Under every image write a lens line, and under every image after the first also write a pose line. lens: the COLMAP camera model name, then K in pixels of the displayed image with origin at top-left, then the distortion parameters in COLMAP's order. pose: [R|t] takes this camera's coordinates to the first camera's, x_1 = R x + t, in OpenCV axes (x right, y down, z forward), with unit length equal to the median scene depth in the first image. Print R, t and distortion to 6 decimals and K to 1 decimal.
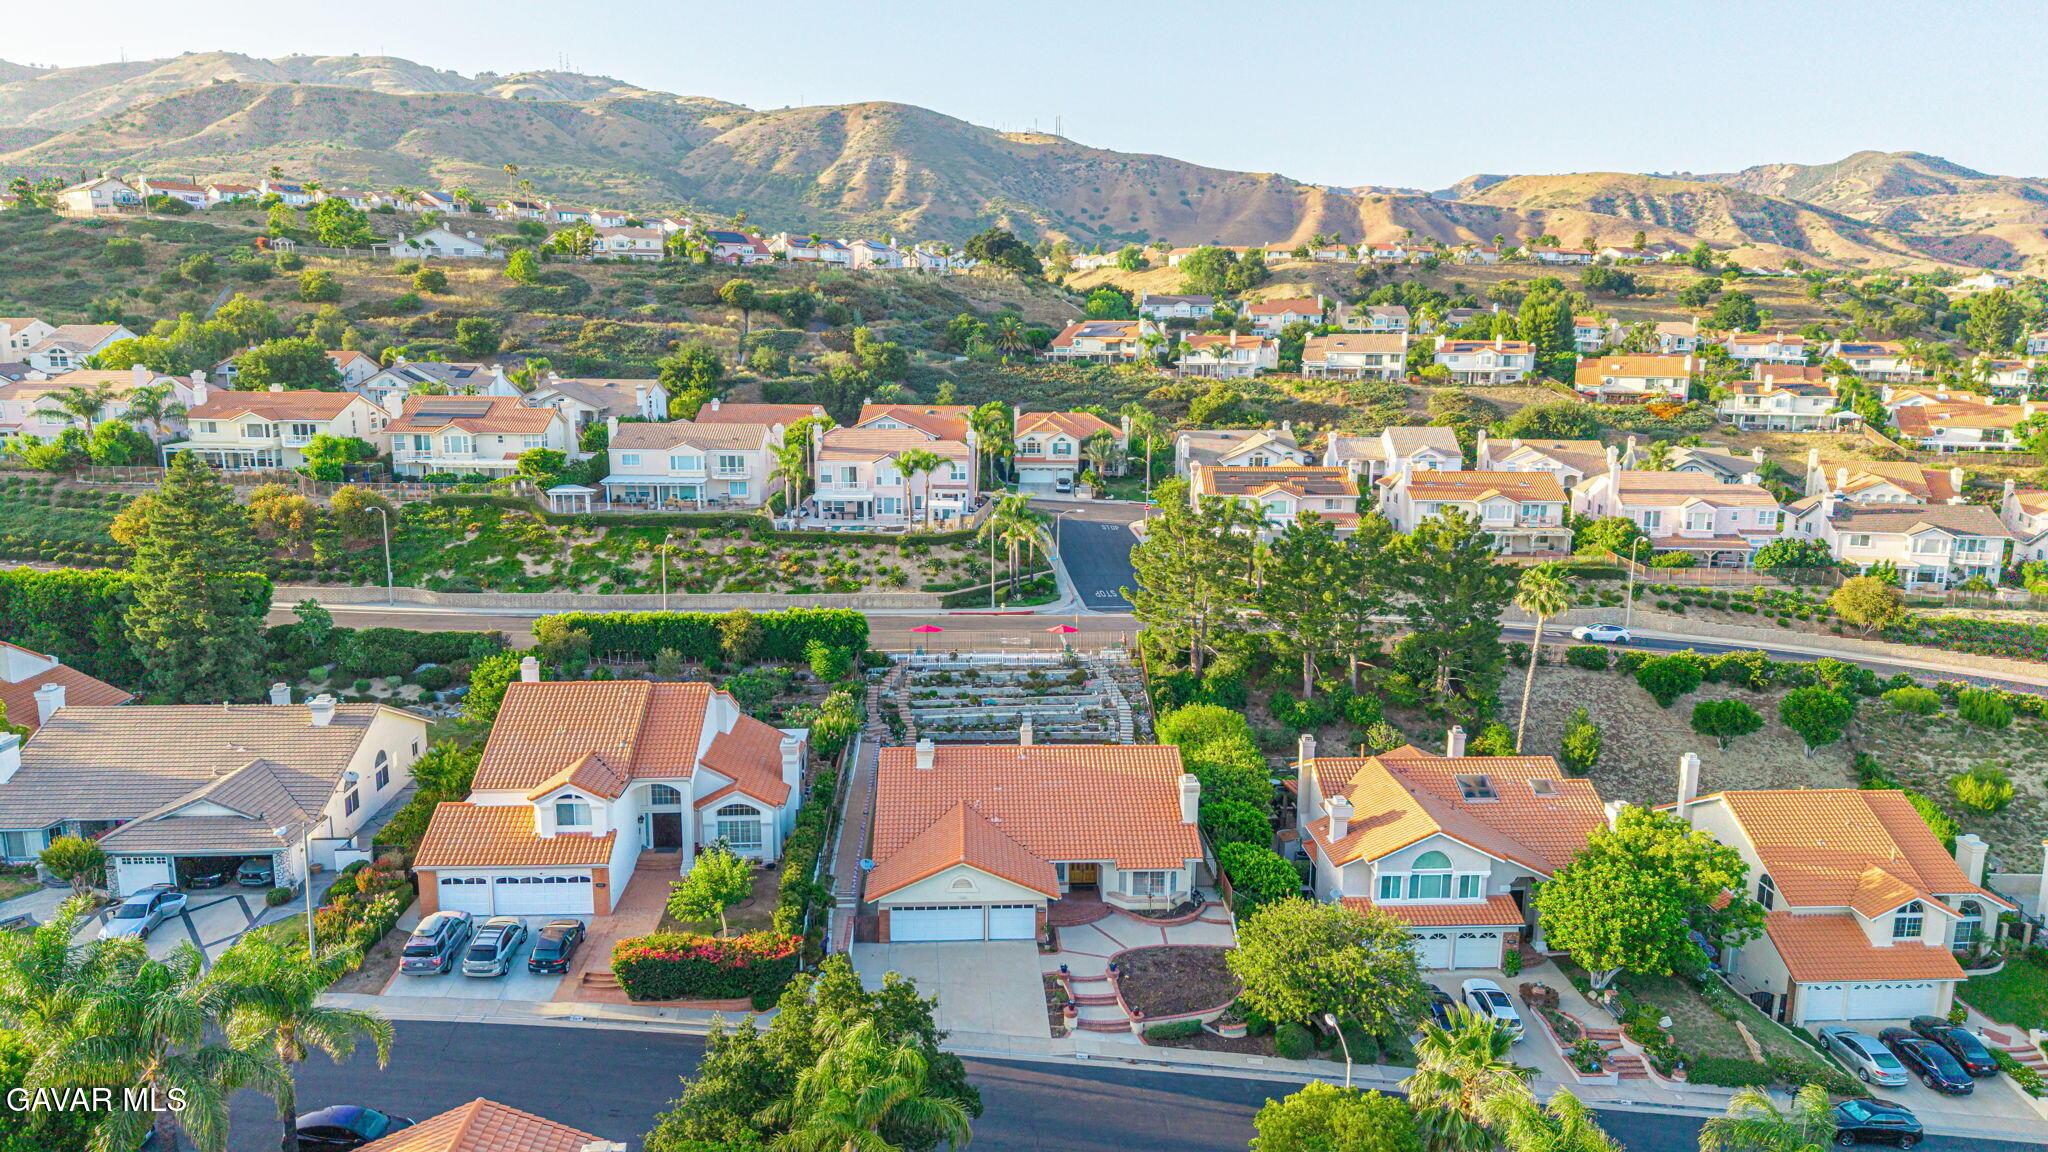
lens RADIAL K [[1369.3, 0, 1025.5], [0, 1369.3, 593.5], [0, 0, 1]] dist [0.030292, -0.036019]
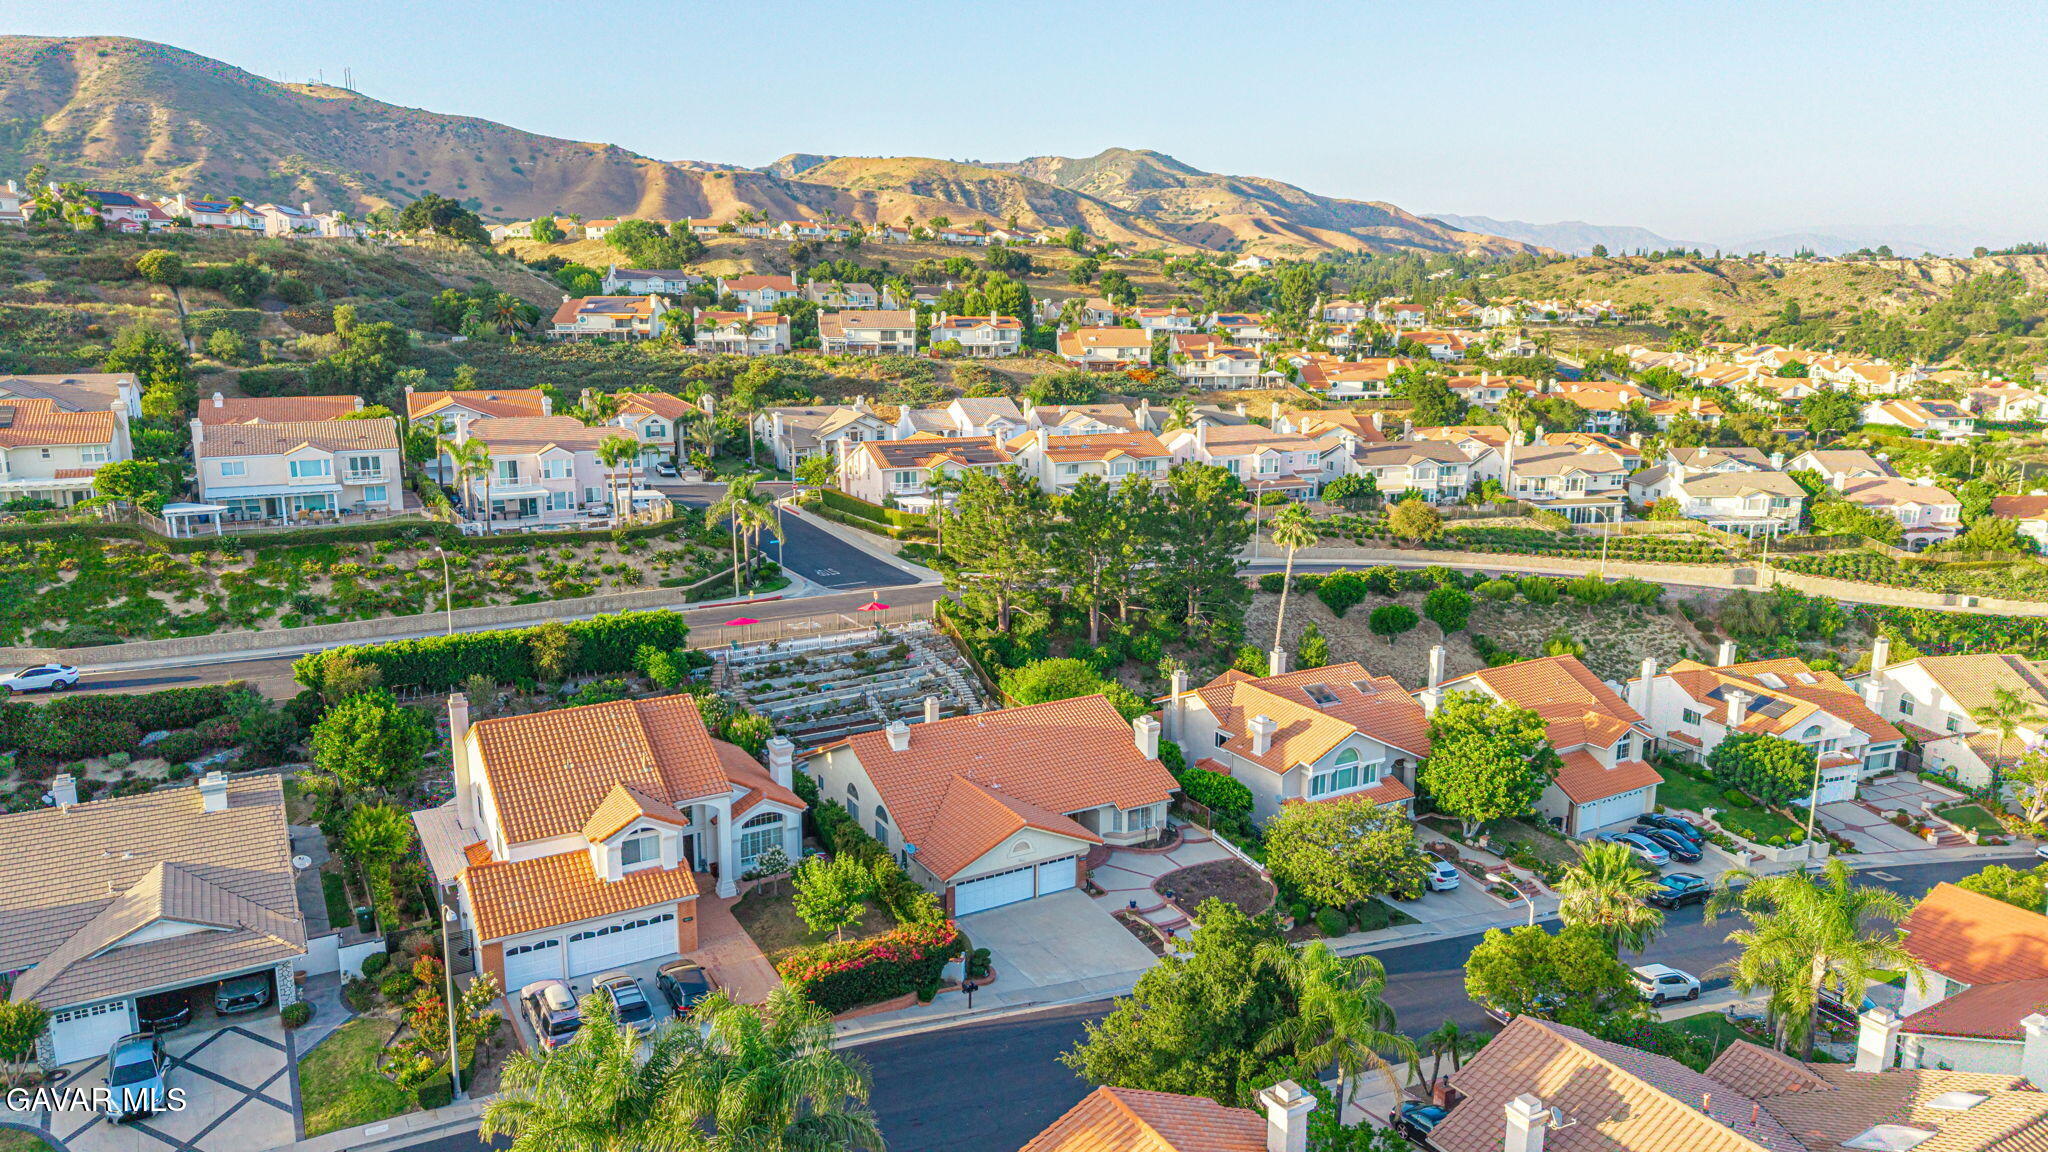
lens RADIAL K [[1369.3, 0, 1029.5], [0, 1369.3, 588.3], [0, 0, 1]] dist [0.030292, -0.036019]
pose [[0.886828, -0.100935, 0.450942, -0.268203], [0.094716, 0.994838, 0.036407, -0.010823], [-0.452289, 0.010424, 0.891810, 0.039626]]
